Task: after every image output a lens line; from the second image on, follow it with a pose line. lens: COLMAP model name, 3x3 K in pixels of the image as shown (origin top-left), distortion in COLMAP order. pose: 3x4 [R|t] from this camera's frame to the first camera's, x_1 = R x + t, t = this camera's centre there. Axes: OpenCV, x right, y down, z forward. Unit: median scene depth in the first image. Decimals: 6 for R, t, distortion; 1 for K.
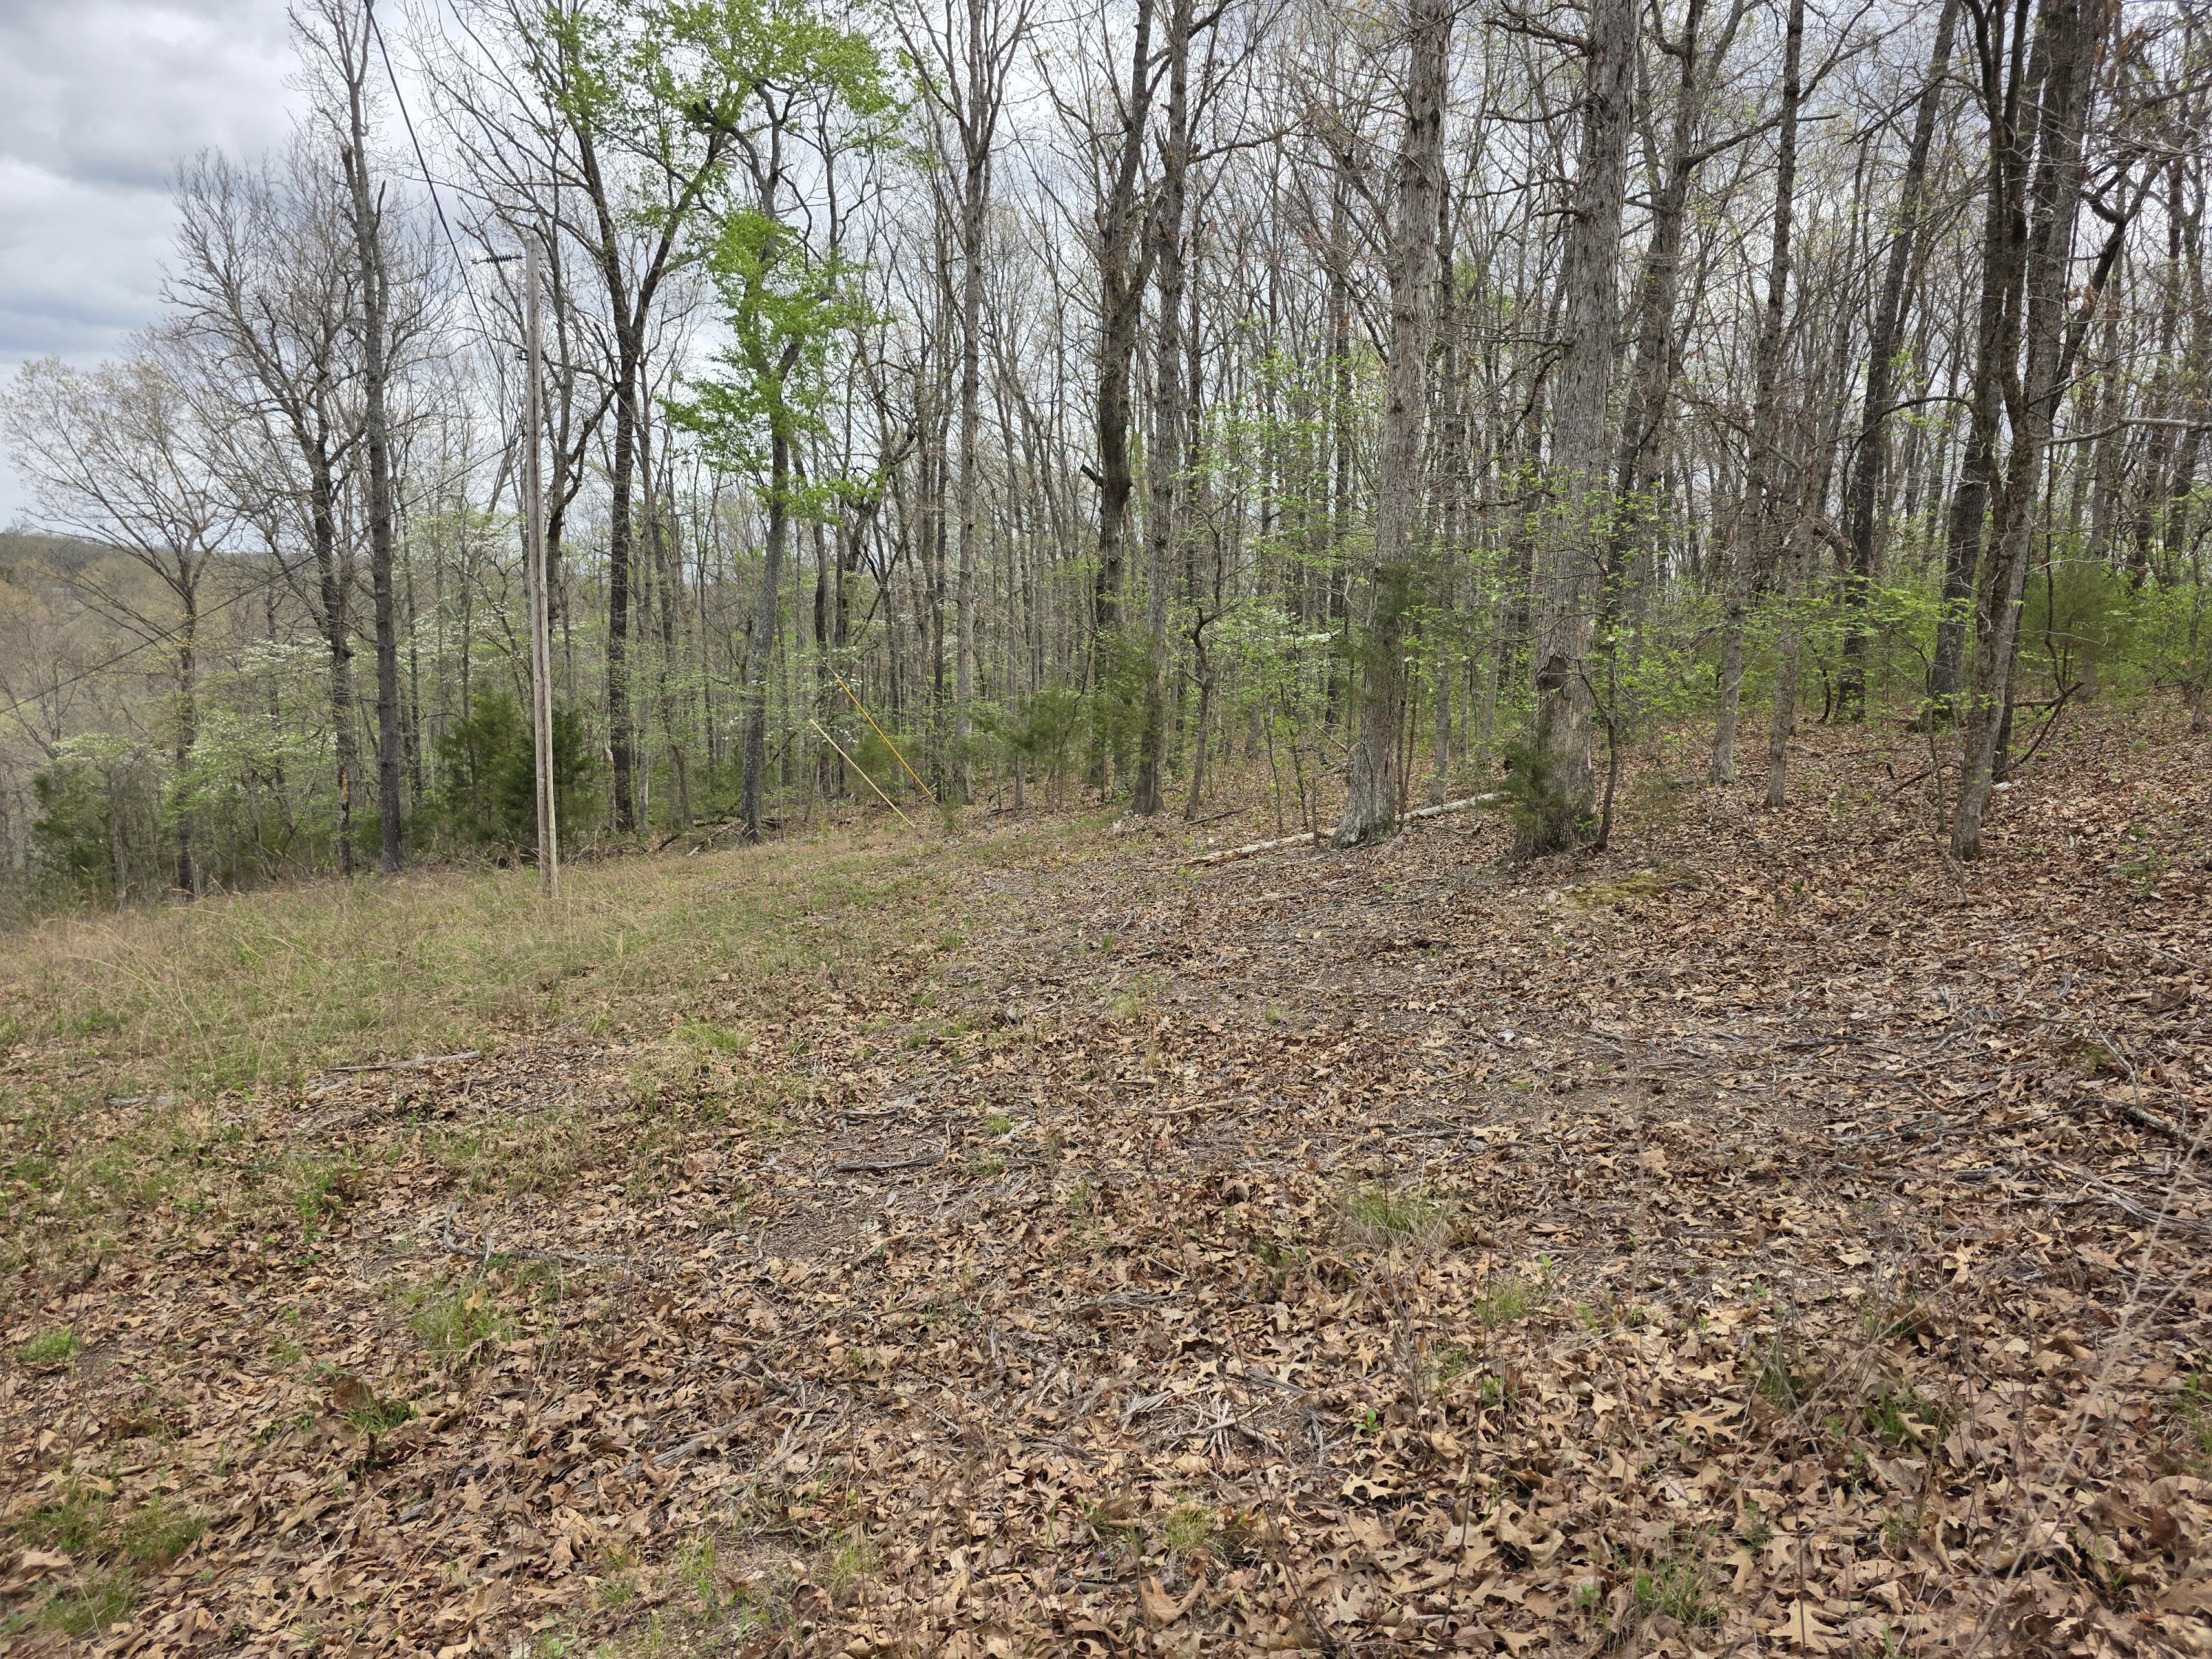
lens RADIAL K [[1485.2, 0, 1122.1], [0, 1485.2, 808.9], [0, 0, 1]] dist [0.083375, -0.084228]
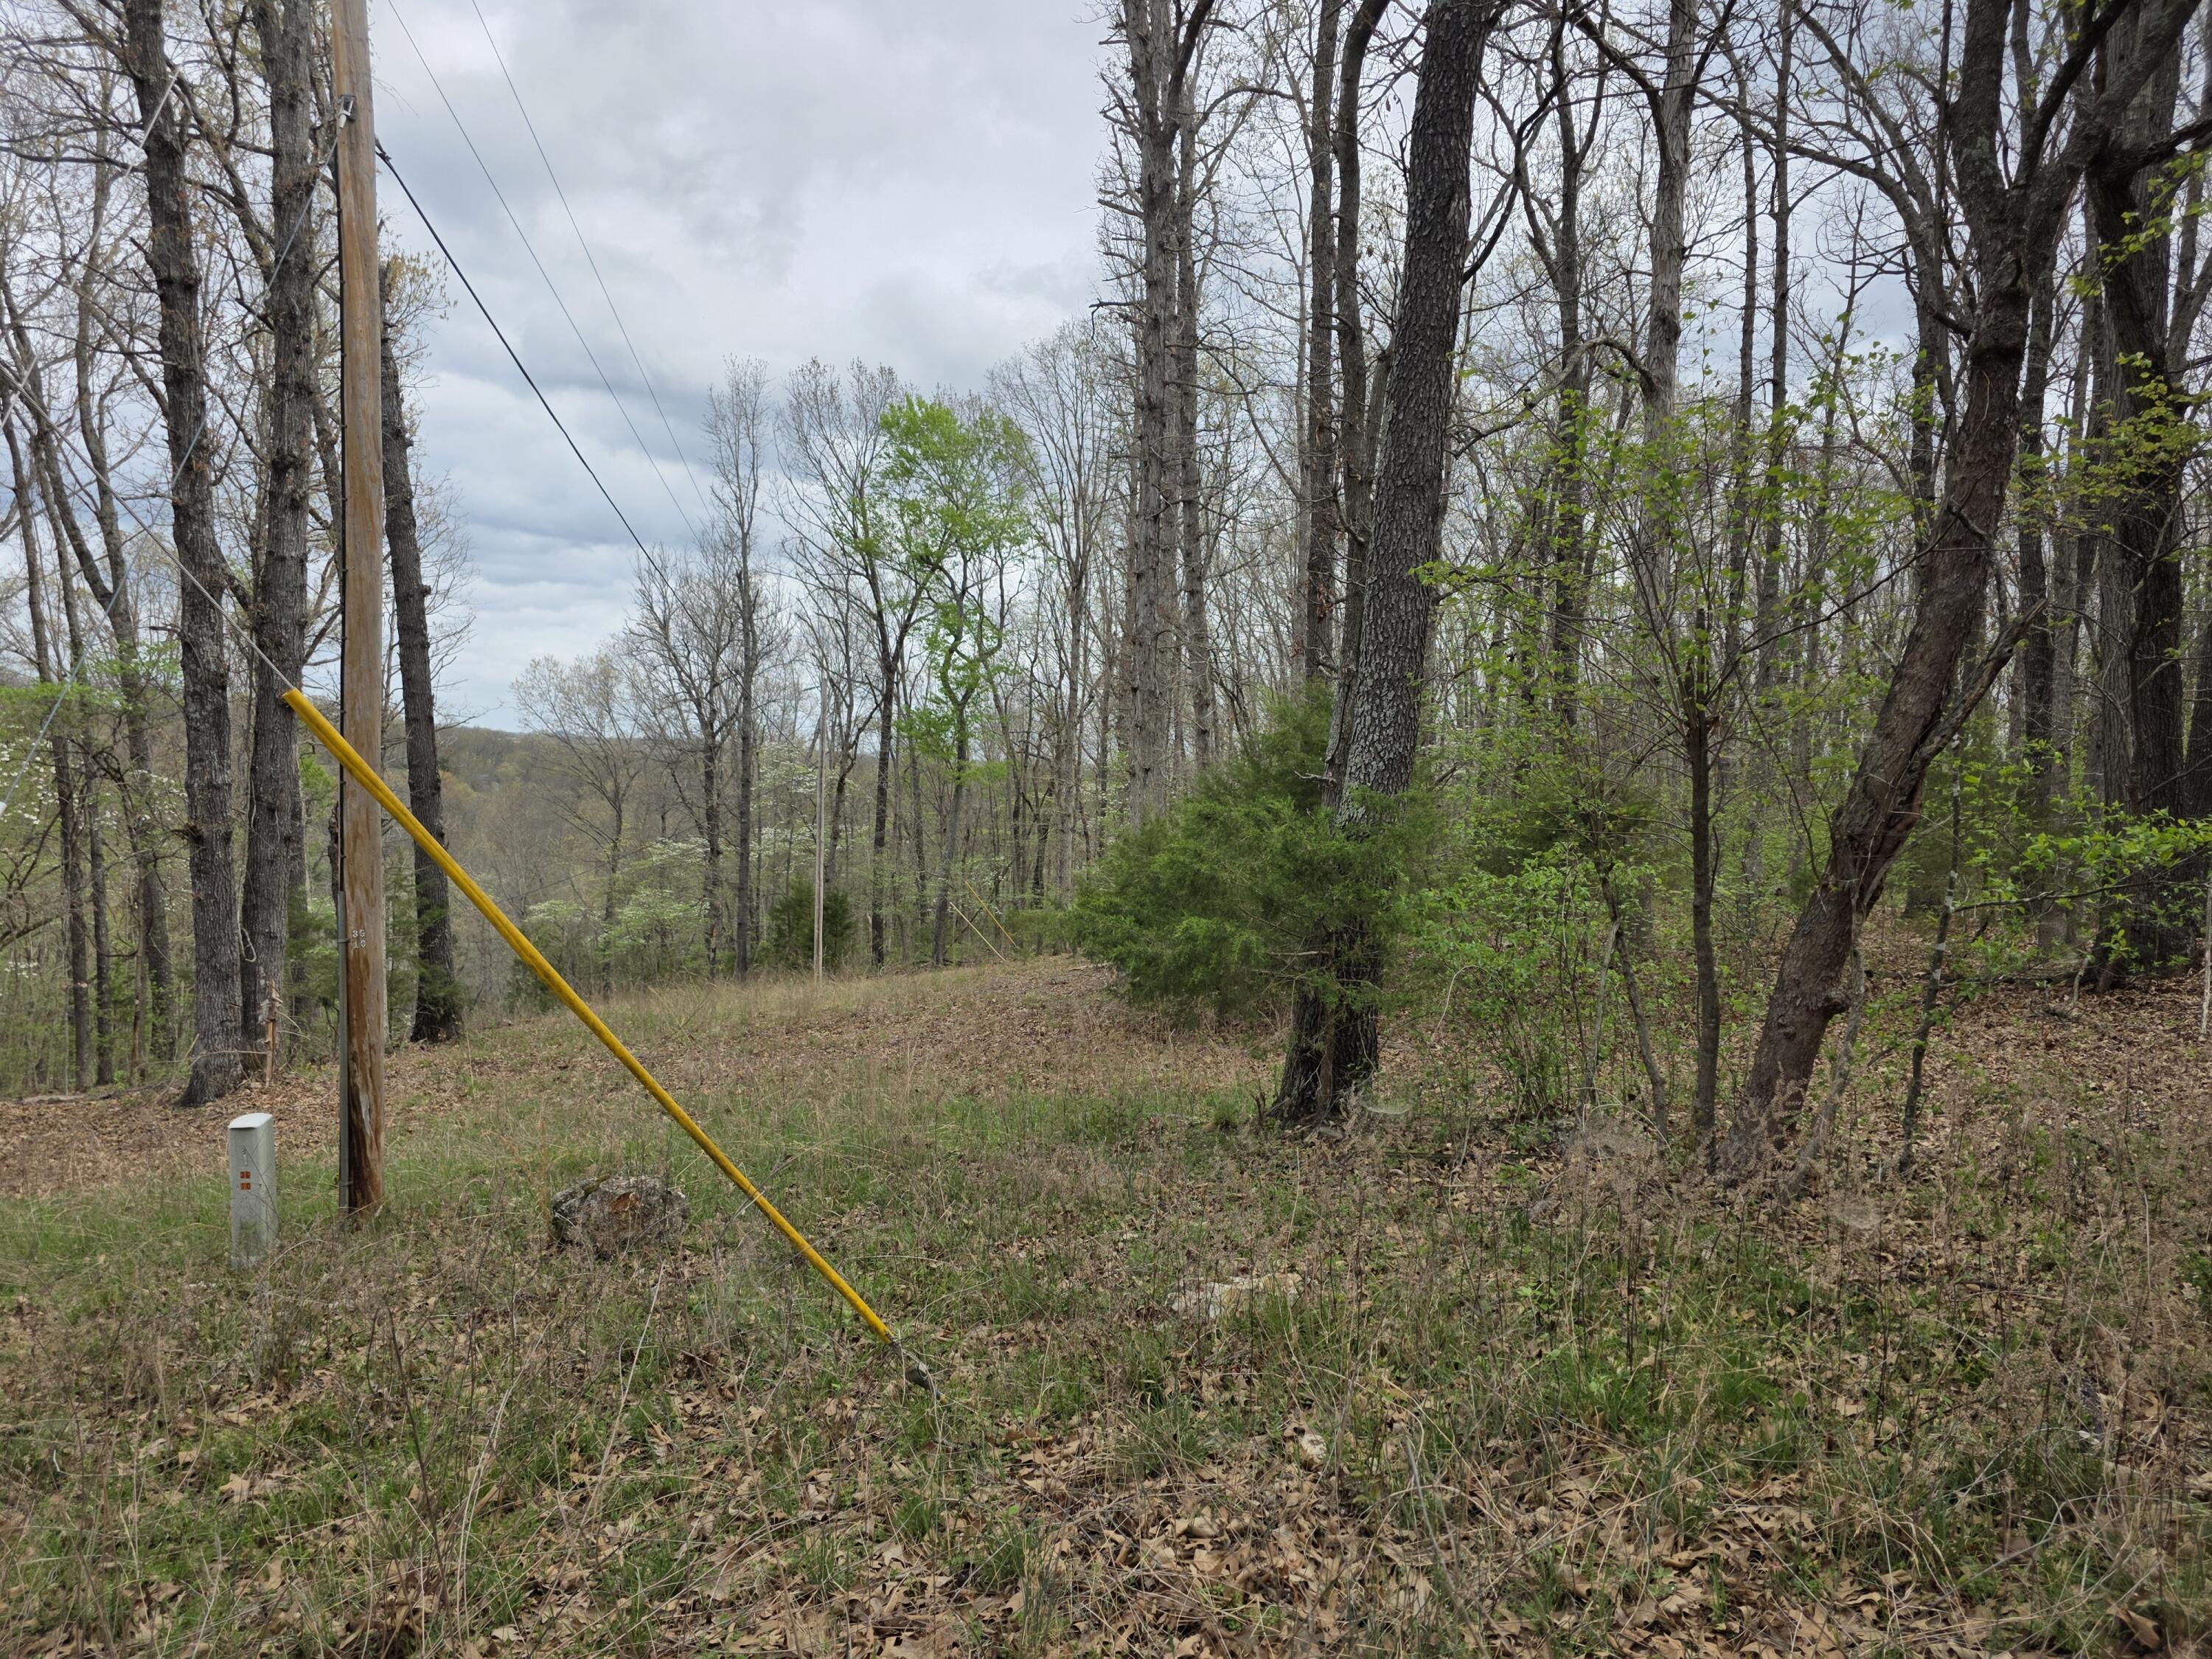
lens RADIAL K [[1485.2, 0, 1122.1], [0, 1485.2, 808.9], [0, 0, 1]] dist [0.083375, -0.084228]
pose [[0.980488, -0.002921, -0.196558, 0.632424], [-0.019592, 0.993460, -0.112490, 0.053354], [0.195601, 0.114146, 0.974018, -1.365178]]
